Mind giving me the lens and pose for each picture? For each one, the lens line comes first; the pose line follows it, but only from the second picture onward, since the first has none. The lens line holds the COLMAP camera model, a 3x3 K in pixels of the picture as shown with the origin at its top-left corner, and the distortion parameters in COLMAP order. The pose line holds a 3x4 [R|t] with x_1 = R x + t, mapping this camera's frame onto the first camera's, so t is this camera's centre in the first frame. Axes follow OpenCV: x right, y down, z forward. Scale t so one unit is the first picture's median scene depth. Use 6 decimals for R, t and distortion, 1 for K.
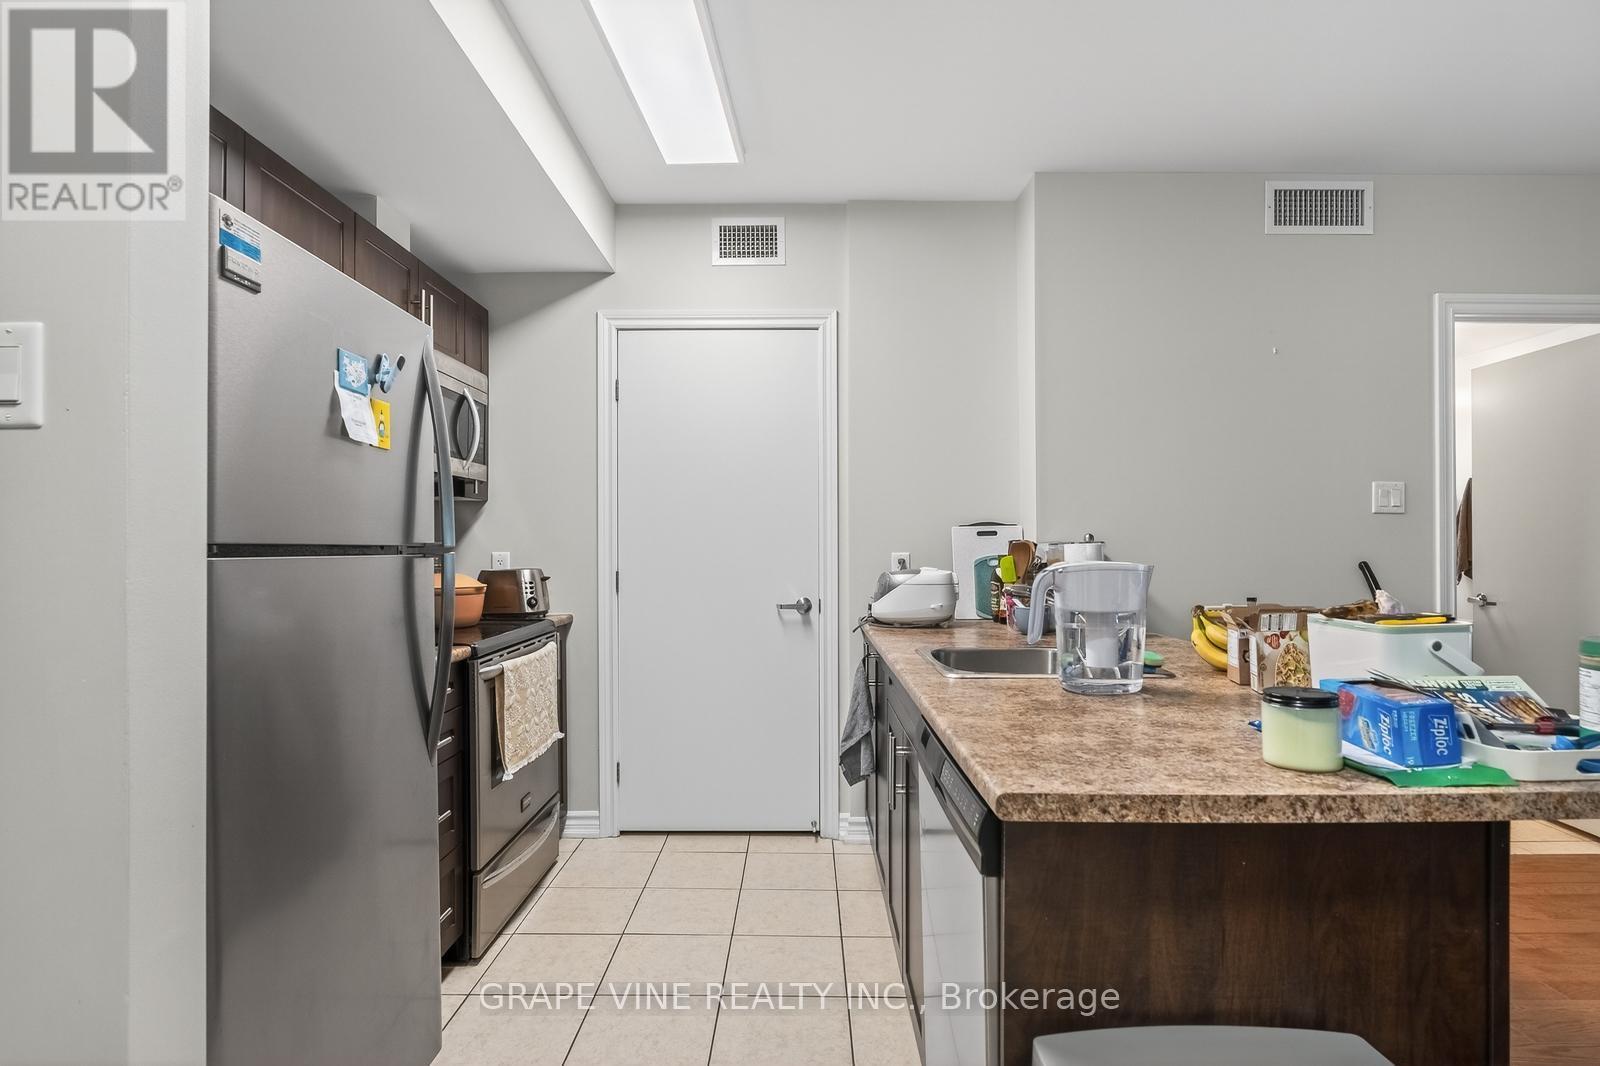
lens RADIAL K [[824.4, 0, 800.1], [0, 824.4, 543.6], [0, 0, 1]] dist [-0.002161, -0.000470]
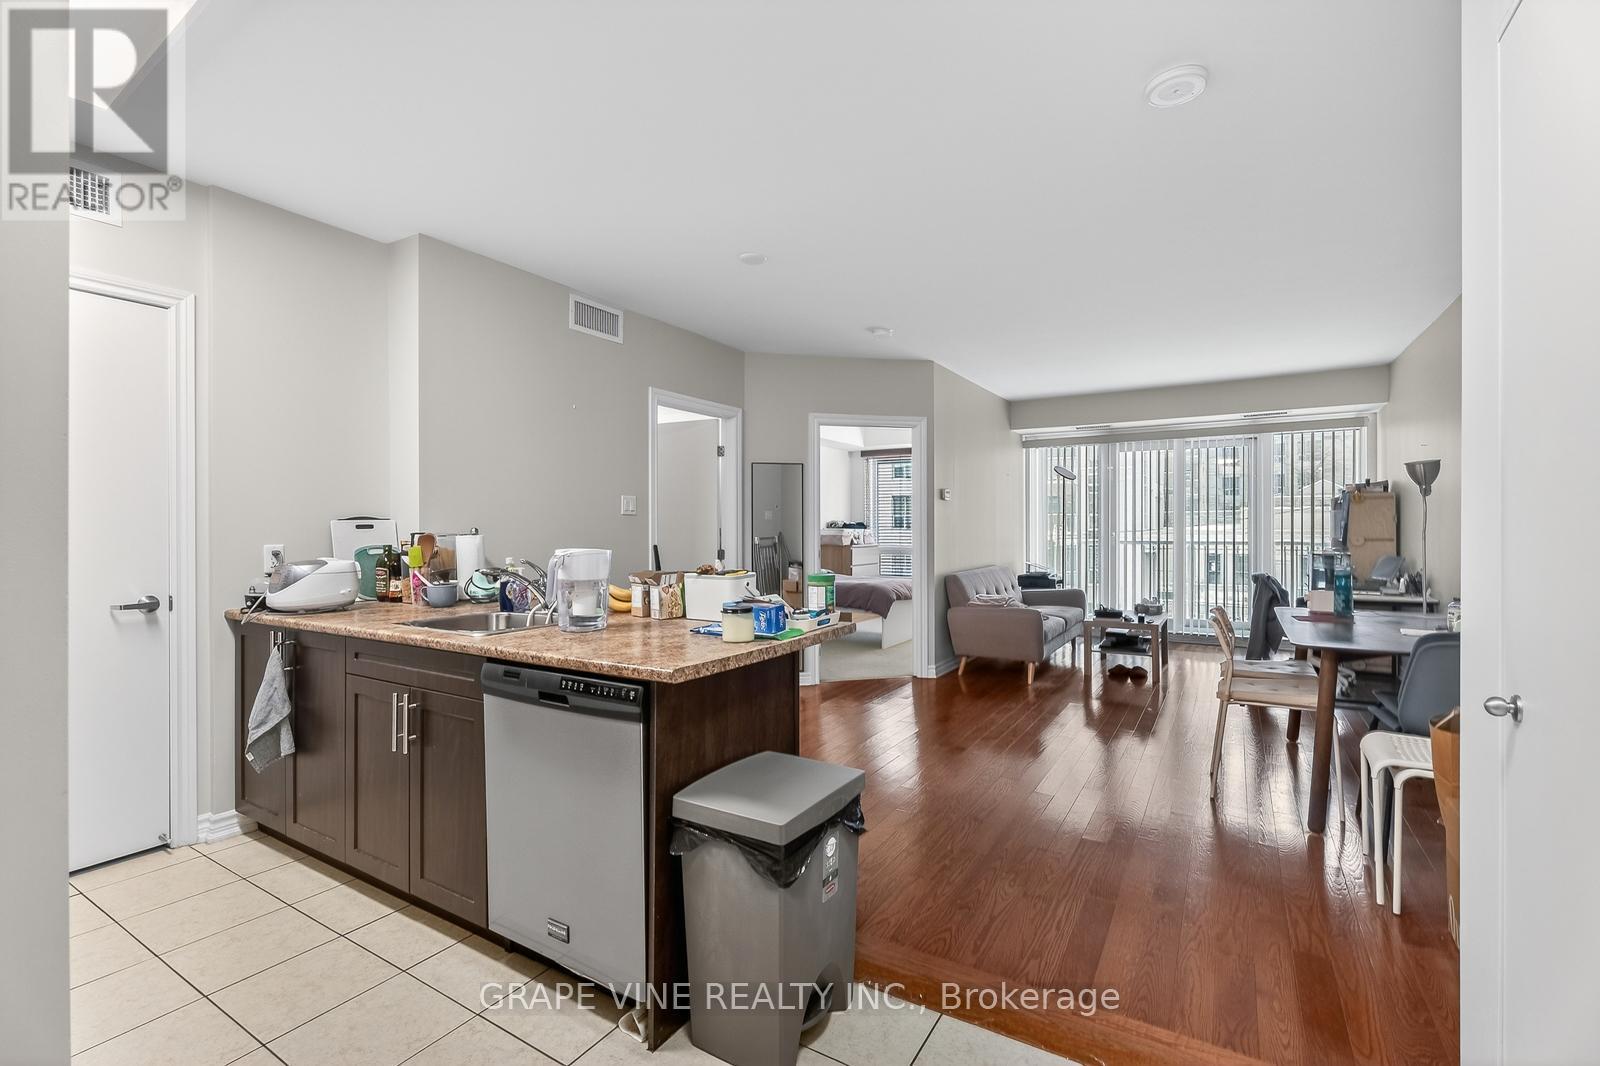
lens RADIAL K [[710.0, 0, 800.0], [0, 710.0, 533.0], [0, 0, 1]] dist [-0.000601, 0.000005]
pose [[0.527005, -0.005539, 0.849844, -0.324382], [0.001811, 0.999984, 0.005394, -0.008422], [-0.849860, -0.001304, 0.527006, -0.042218]]
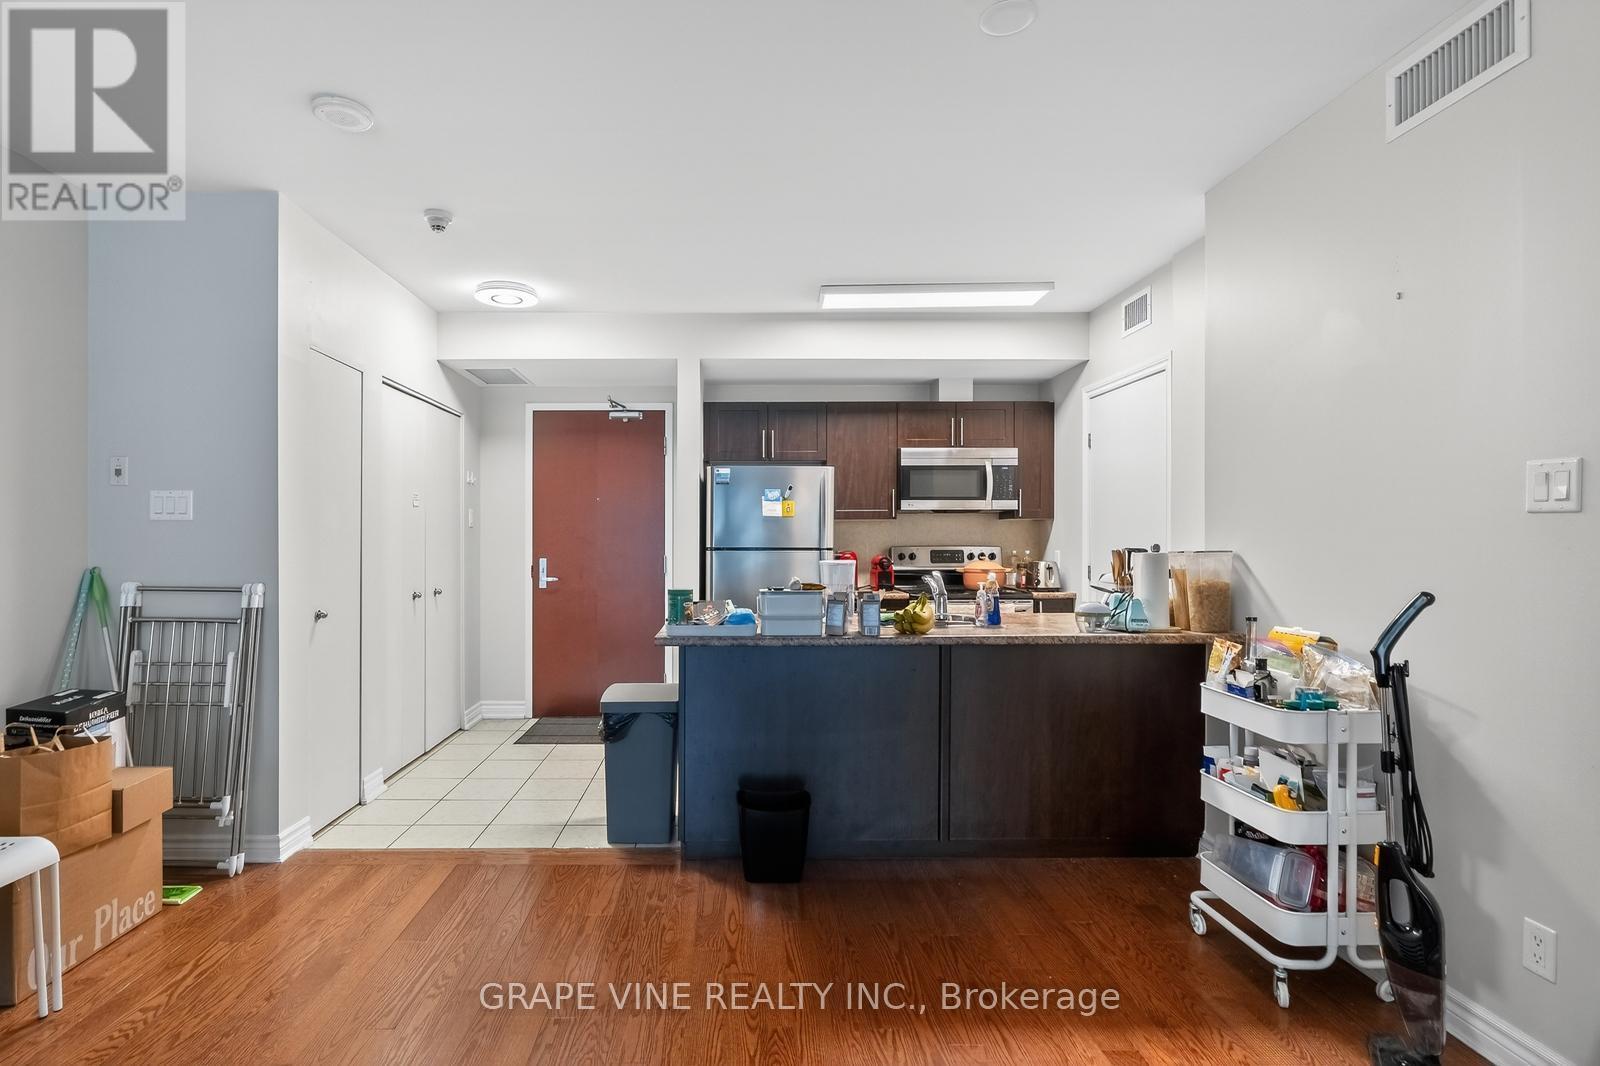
lens RADIAL K [[794.5, 0, 735.5], [0, 794.5, 546.0], [0, 0, 1]] dist [-0.002044, -0.000185]
pose [[0.004749, 0.009546, -0.999943, 1.331071], [0.000630, 0.999954, 0.009549, -0.016107], [0.999989, -0.000675, 0.004743, 0.416728]]
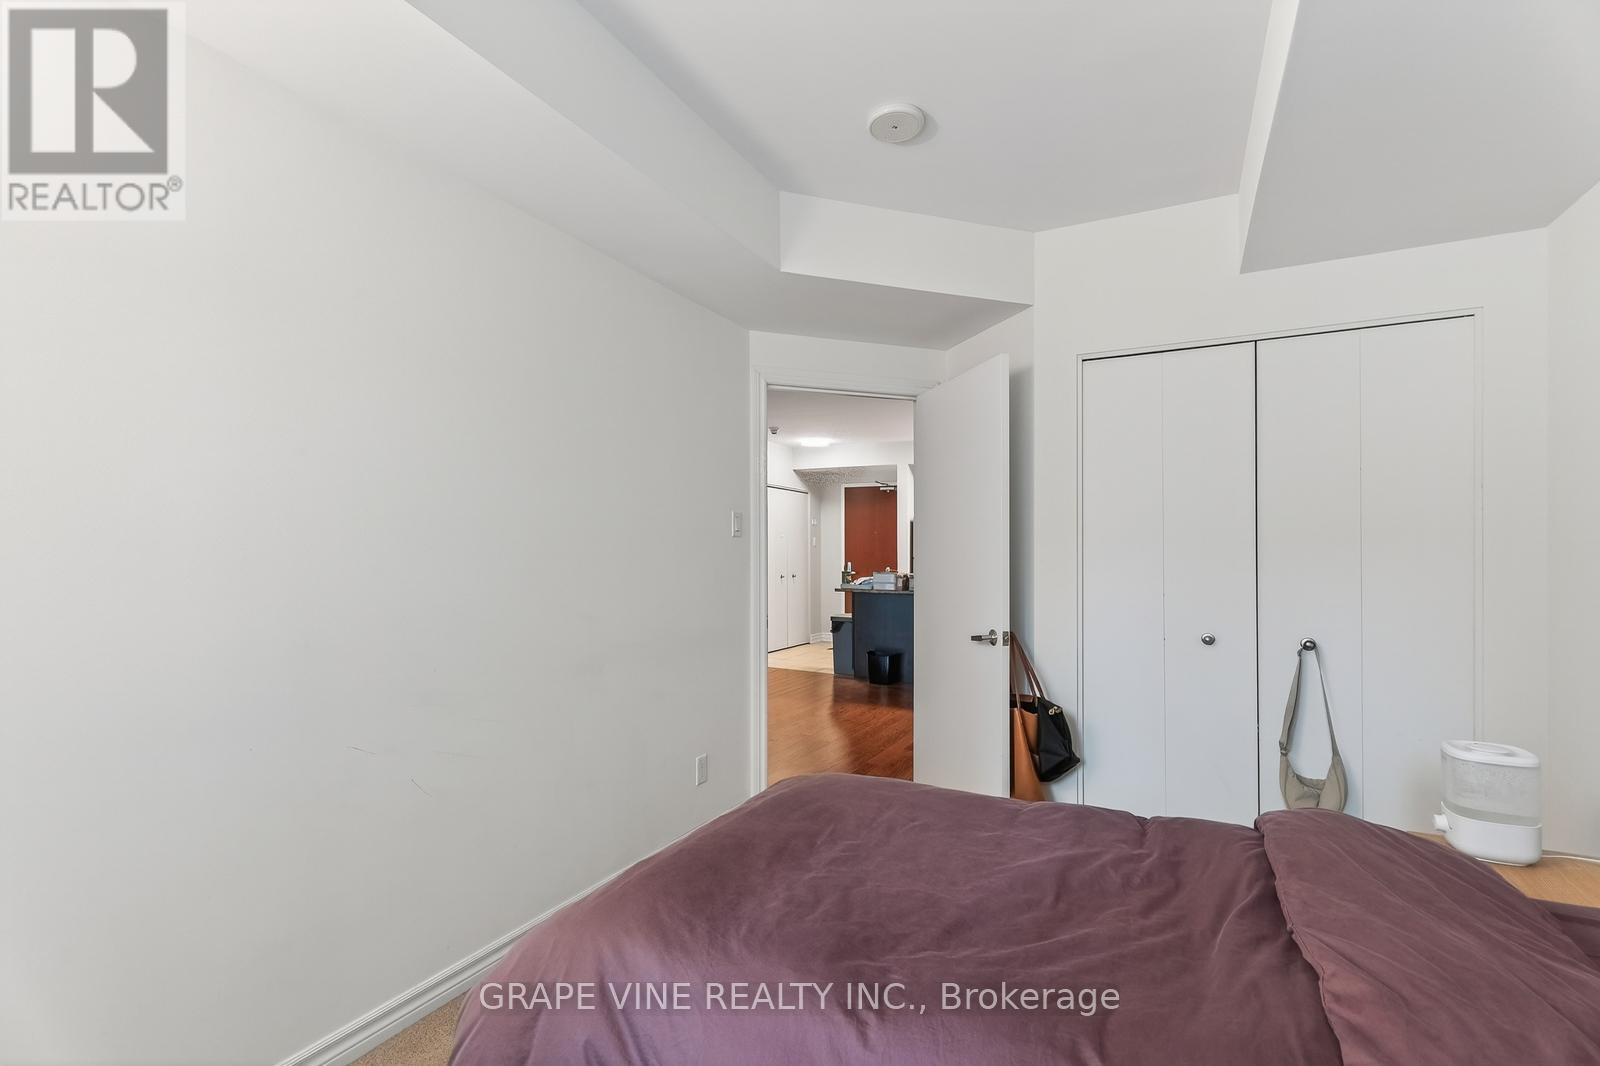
lens RADIAL K [[710.0, 0, 800.0], [0, 710.0, 533.0], [0, 0, 1]] dist [-0.000601, 0.000005]
pose [[-0.453240, -0.019519, -0.891175, 2.525208], [-0.000332, 0.999764, -0.021729, -0.030223], [0.891388, -0.009553, -0.453140, 1.278949]]
